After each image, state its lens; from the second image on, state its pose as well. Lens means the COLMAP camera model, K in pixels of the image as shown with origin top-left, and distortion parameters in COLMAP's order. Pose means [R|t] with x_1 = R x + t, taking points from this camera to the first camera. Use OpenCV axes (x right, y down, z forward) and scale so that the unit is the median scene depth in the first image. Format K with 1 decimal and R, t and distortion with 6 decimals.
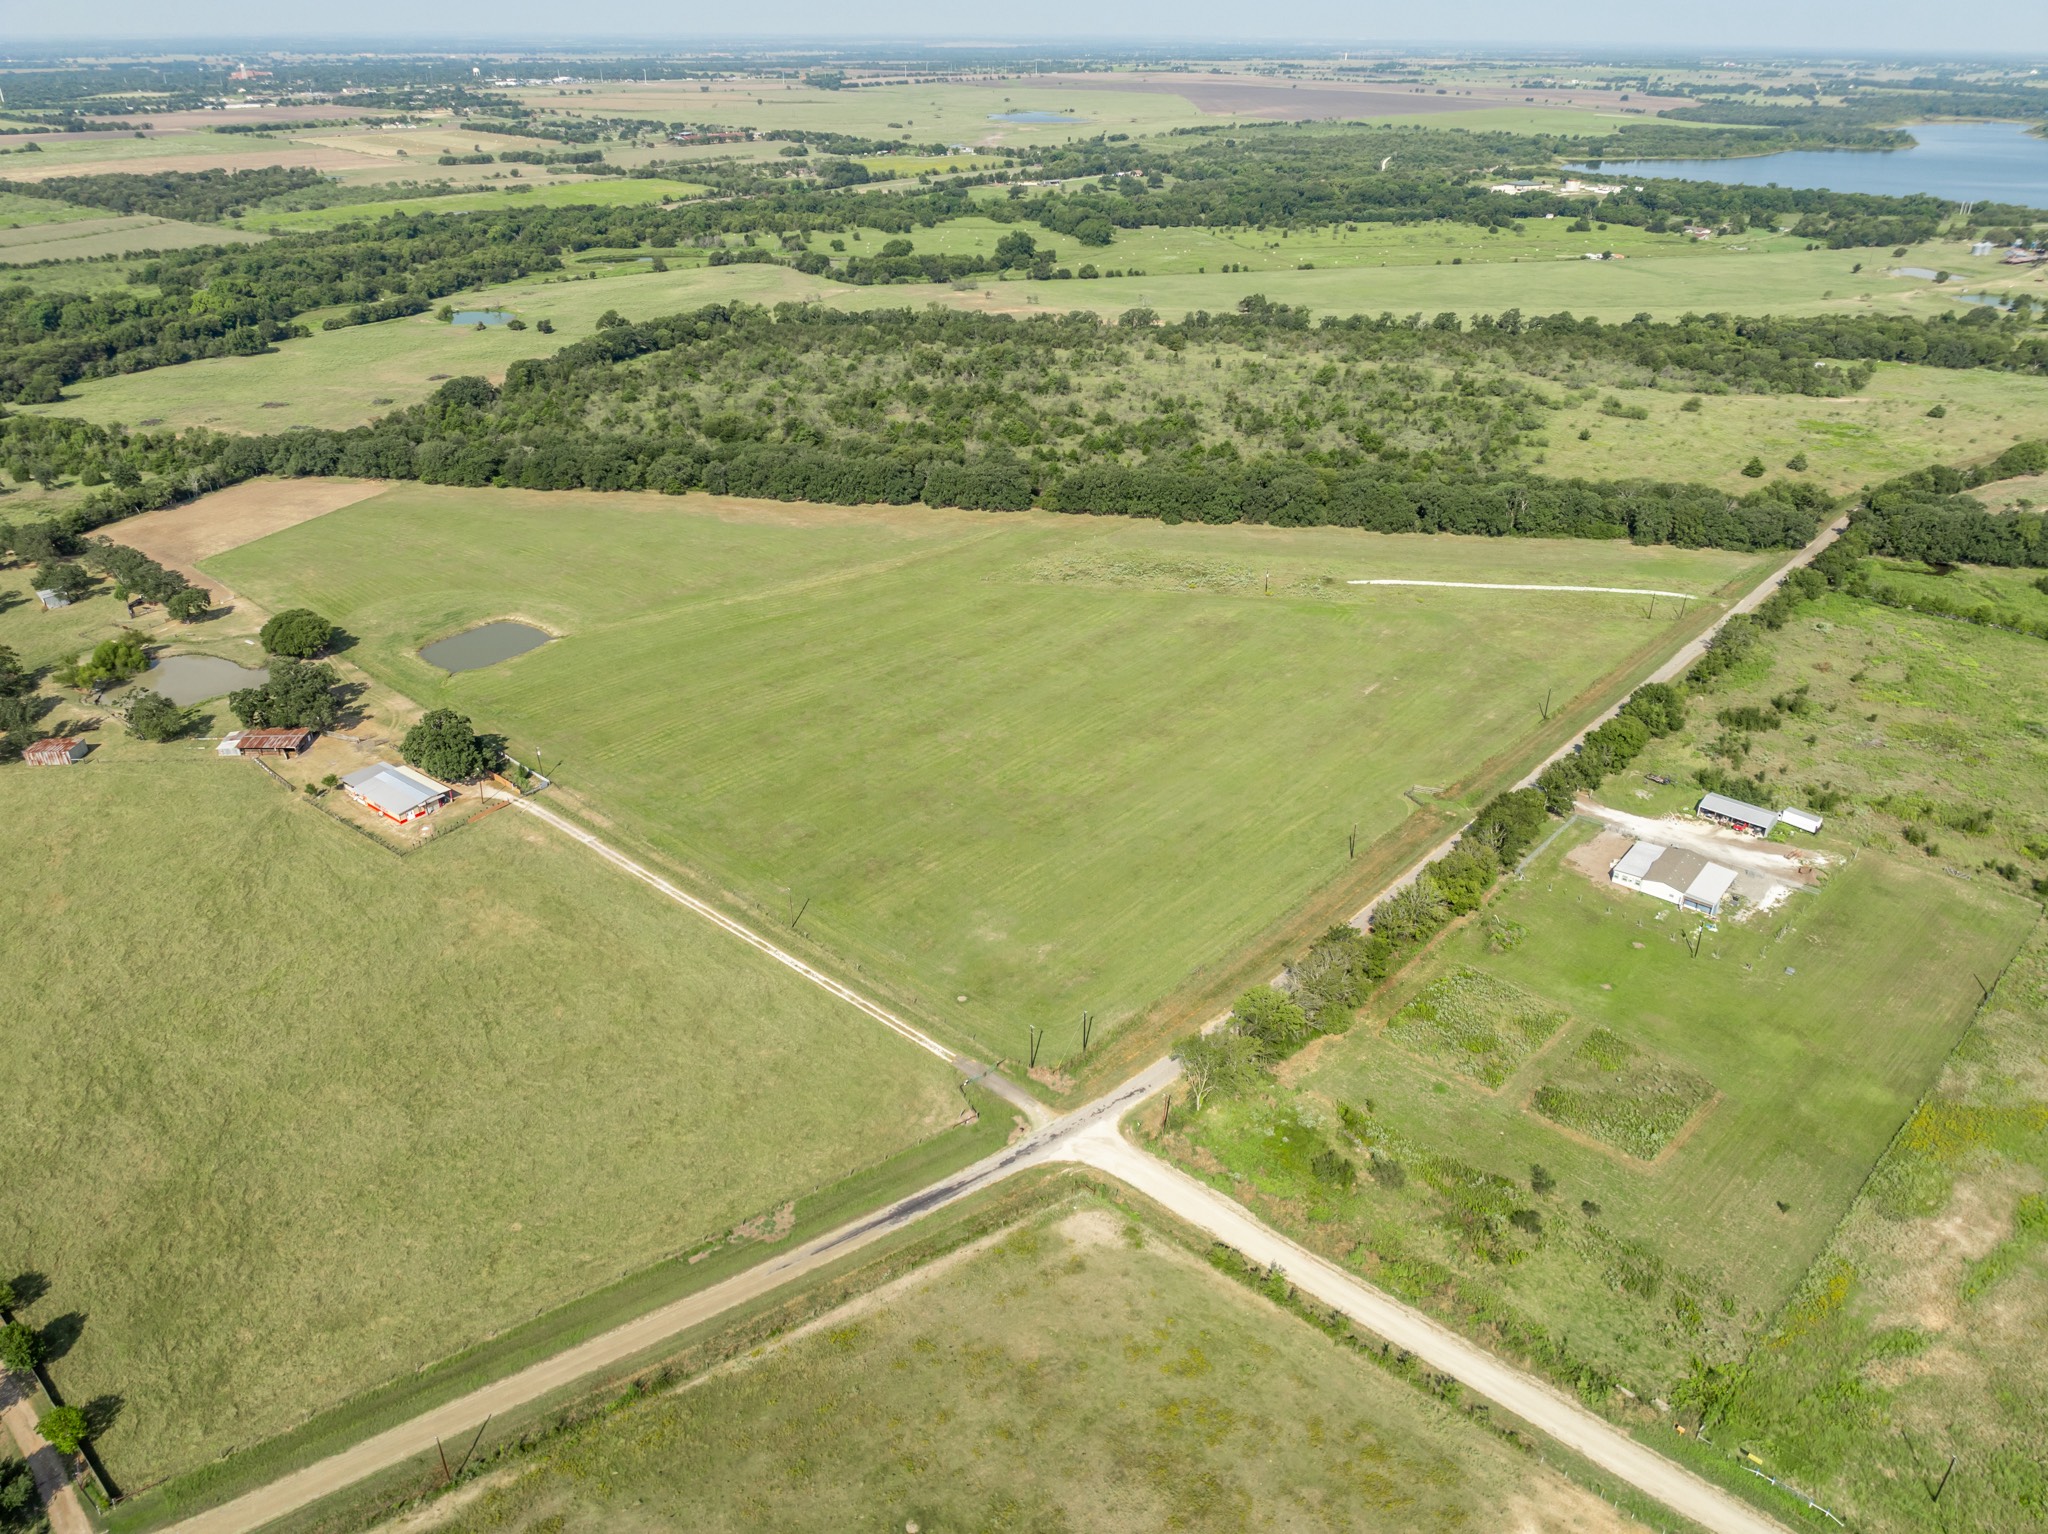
lens RADIAL K [[1448.3, 0, 1029.1], [0, 1448.3, 736.0], [0, 0, 1]] dist [-0.034856, 0.022150]
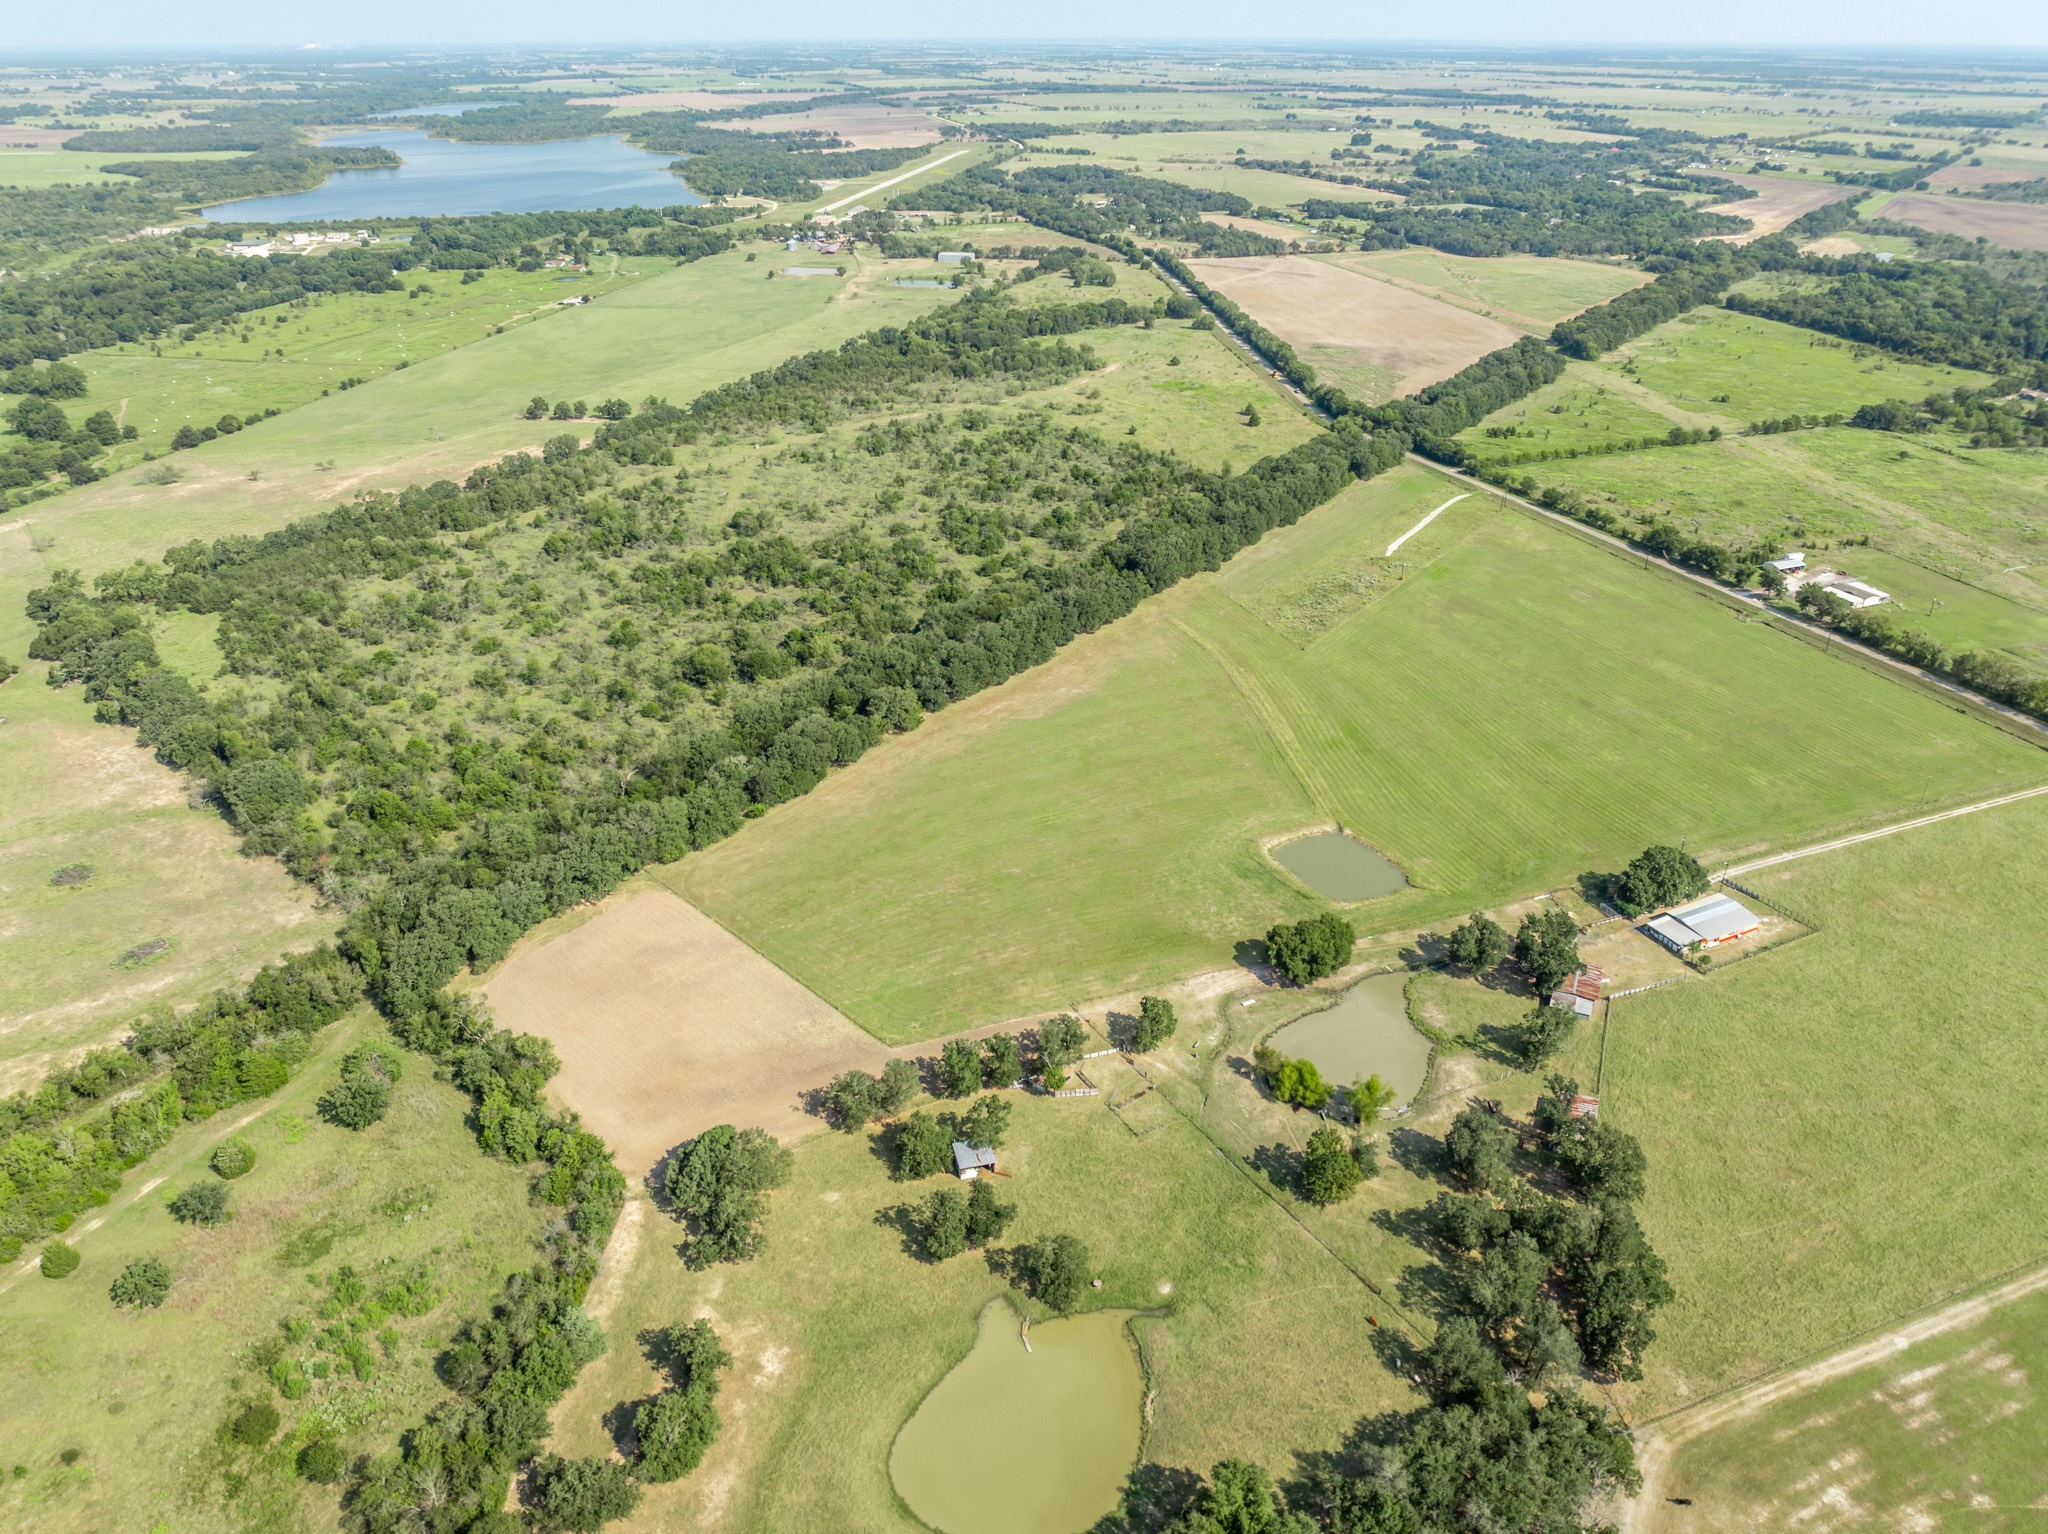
lens RADIAL K [[1448.3, 0, 1038.3], [0, 1448.3, 768.1], [0, 0, 1]] dist [-0.034856, 0.022150]
pose [[0.442975, -0.414015, 0.795214, -1.024174], [0.396983, 0.885872, 0.240075, -0.365740], [-0.803852, 0.209339, 0.556776, 0.533620]]
